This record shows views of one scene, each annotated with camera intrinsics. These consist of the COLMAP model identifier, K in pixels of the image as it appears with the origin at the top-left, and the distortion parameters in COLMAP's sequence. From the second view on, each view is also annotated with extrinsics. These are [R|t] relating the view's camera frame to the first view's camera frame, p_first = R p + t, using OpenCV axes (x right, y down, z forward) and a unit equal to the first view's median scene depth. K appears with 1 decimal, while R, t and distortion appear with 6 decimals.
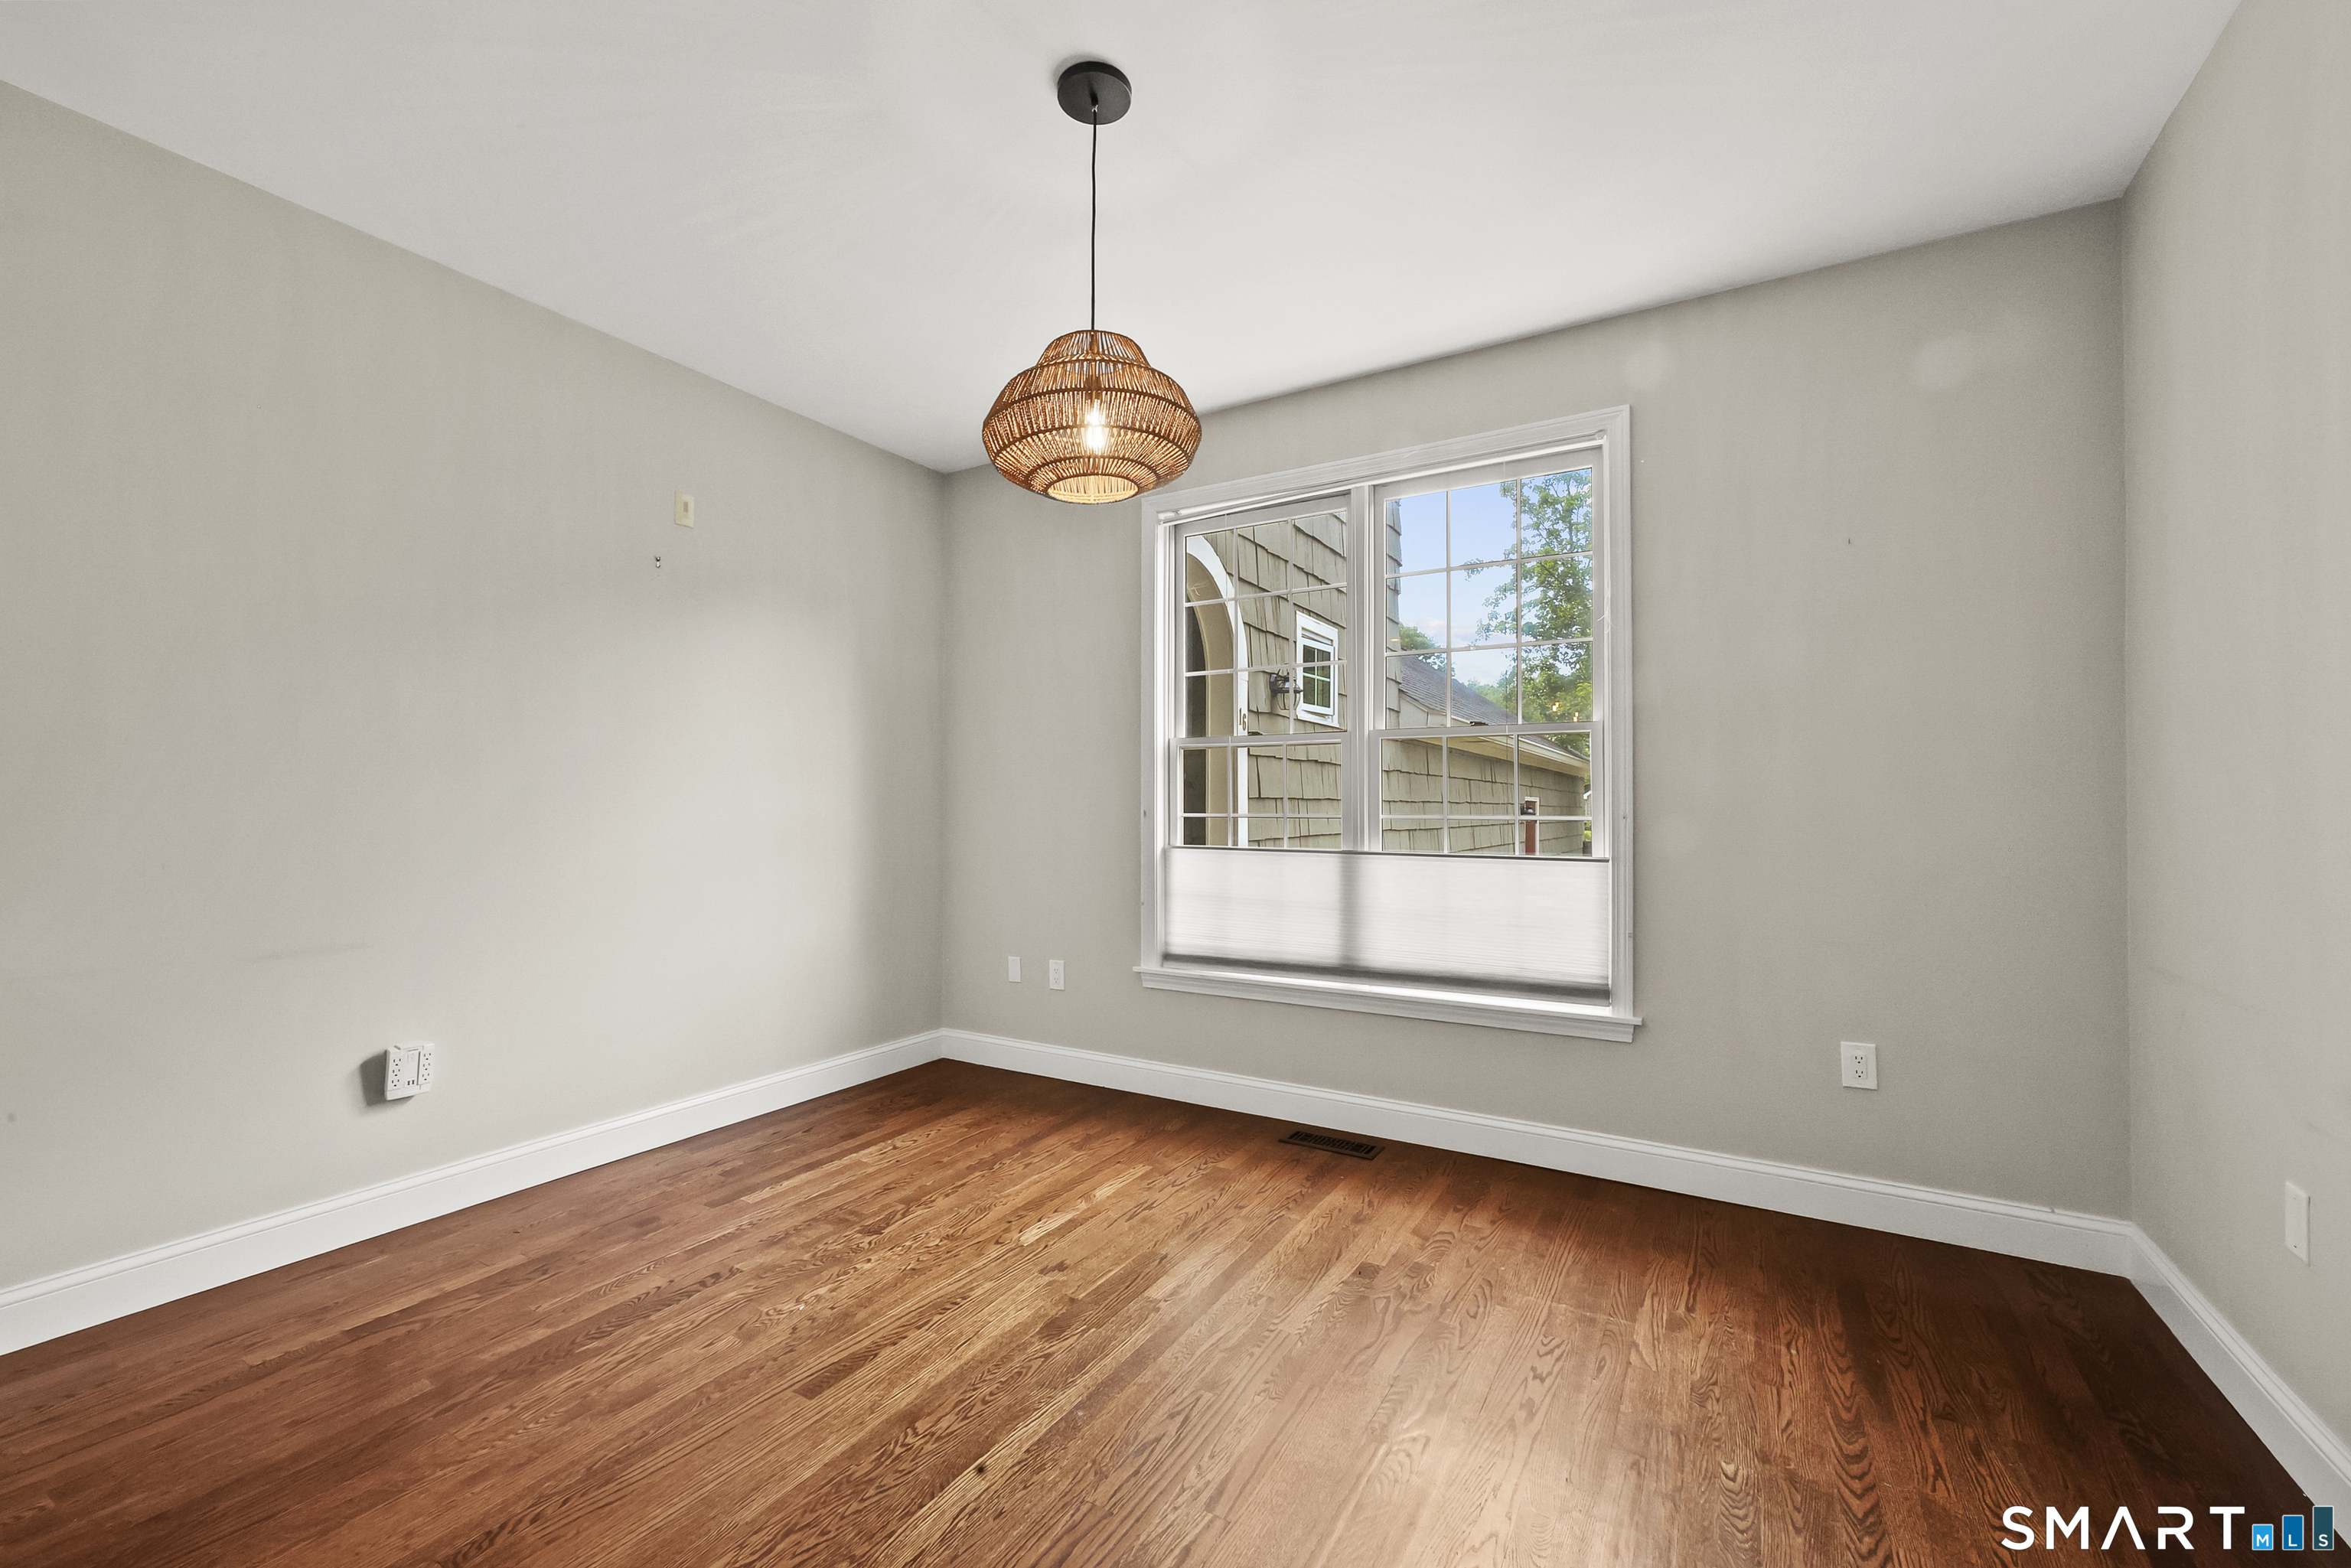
lens RADIAL K [[946.8, 0, 1188.3], [0, 946.8, 787.0], [0, 0, 1]] dist [0.000543, 0.000361]
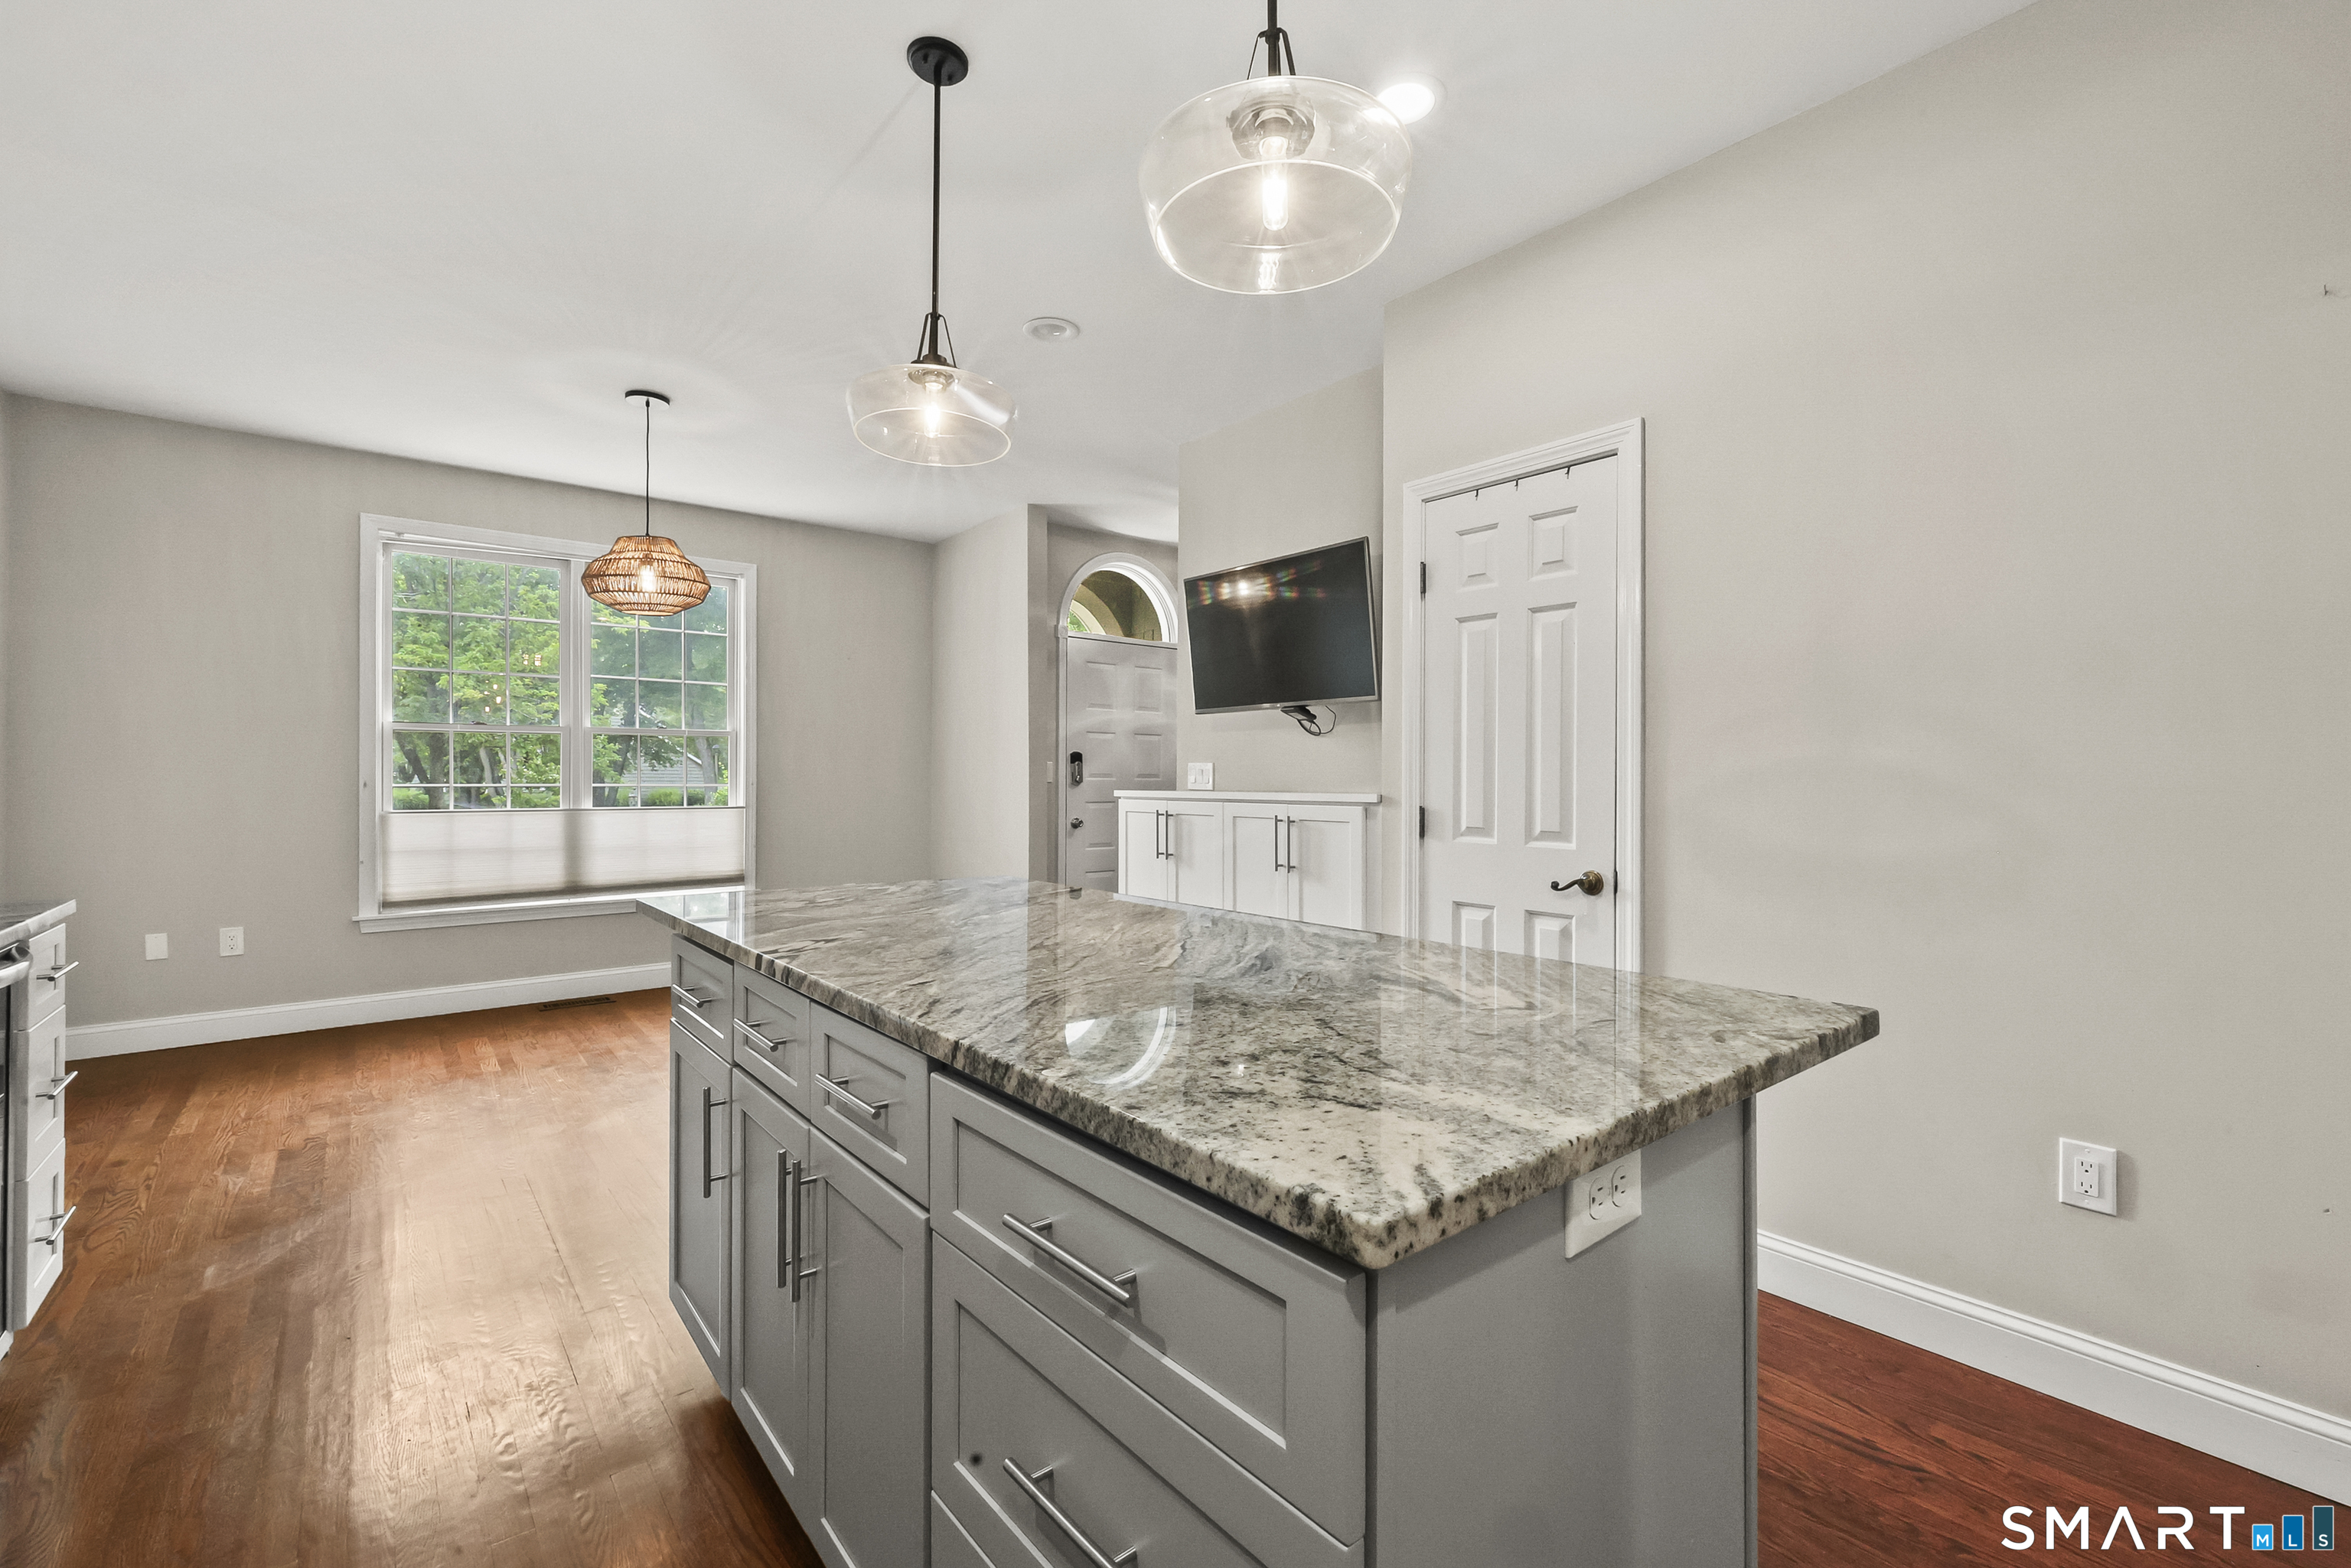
lens RADIAL K [[996.5, 0, 1182.3], [0, 996.5, 780.2], [0, 0, 1]] dist [0.003807, -0.000006]
pose [[0.343573, -0.002095, 0.939123, -1.109613], [-0.021086, 0.999728, 0.009944, -0.014034], [-0.938889, -0.023219, 0.343436, -0.485499]]
